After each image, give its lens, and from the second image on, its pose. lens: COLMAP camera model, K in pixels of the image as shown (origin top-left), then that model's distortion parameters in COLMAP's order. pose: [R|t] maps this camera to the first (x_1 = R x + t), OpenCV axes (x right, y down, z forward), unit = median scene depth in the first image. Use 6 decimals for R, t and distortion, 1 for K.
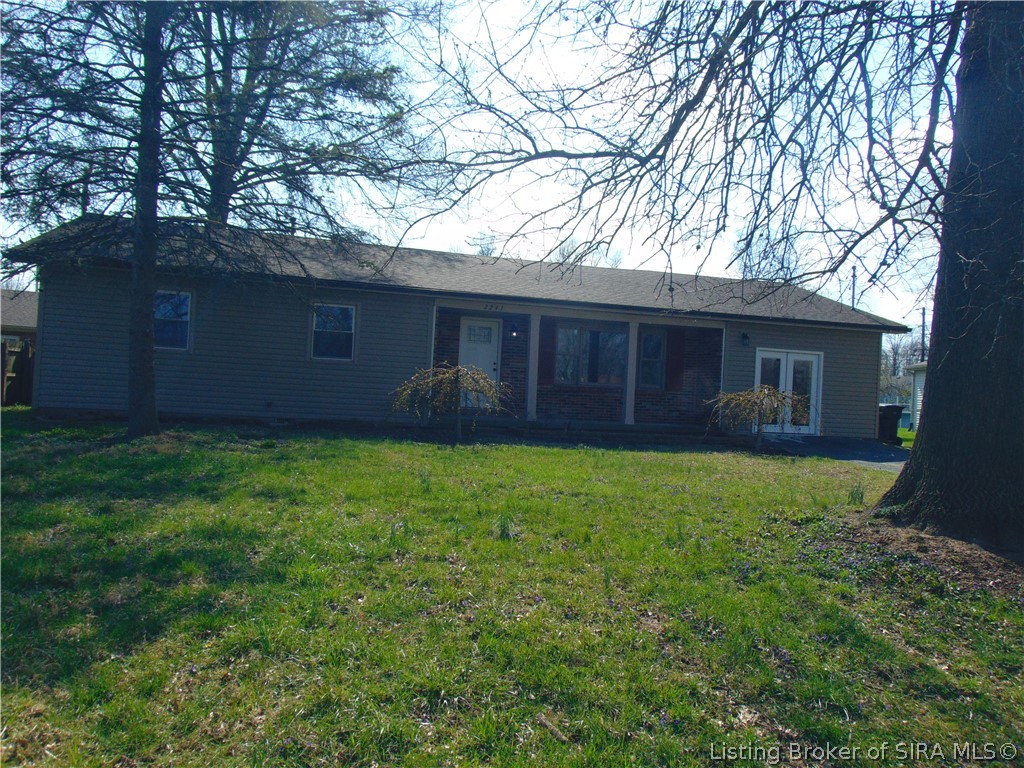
lens RADIAL K [[764.4, 0, 512.0], [0, 764.4, 384.0], [0, 0, 1]] dist [-0.033218, 0.082714]
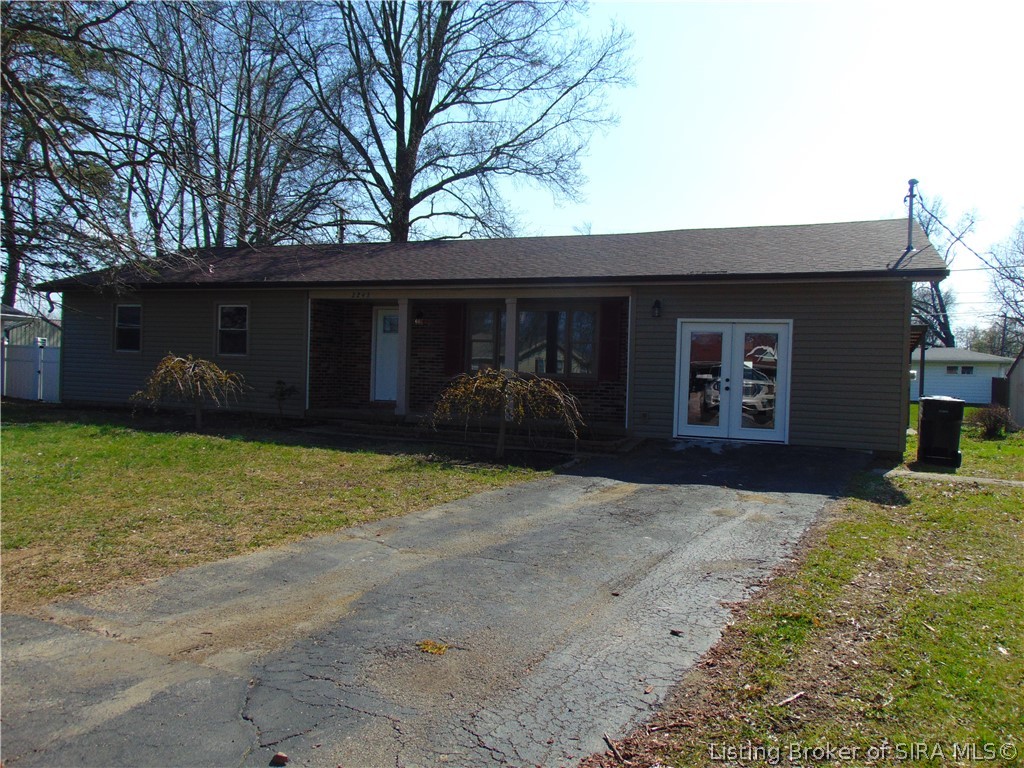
lens RADIAL K [[764.4, 0, 512.0], [0, 764.4, 384.0], [0, 0, 1]] dist [-0.033218, 0.082714]
pose [[0.809032, -0.017699, -0.587499, 0.611991], [0.009127, 0.999804, -0.017552, 0.025250], [0.587694, 0.008838, 0.809035, 0.316265]]
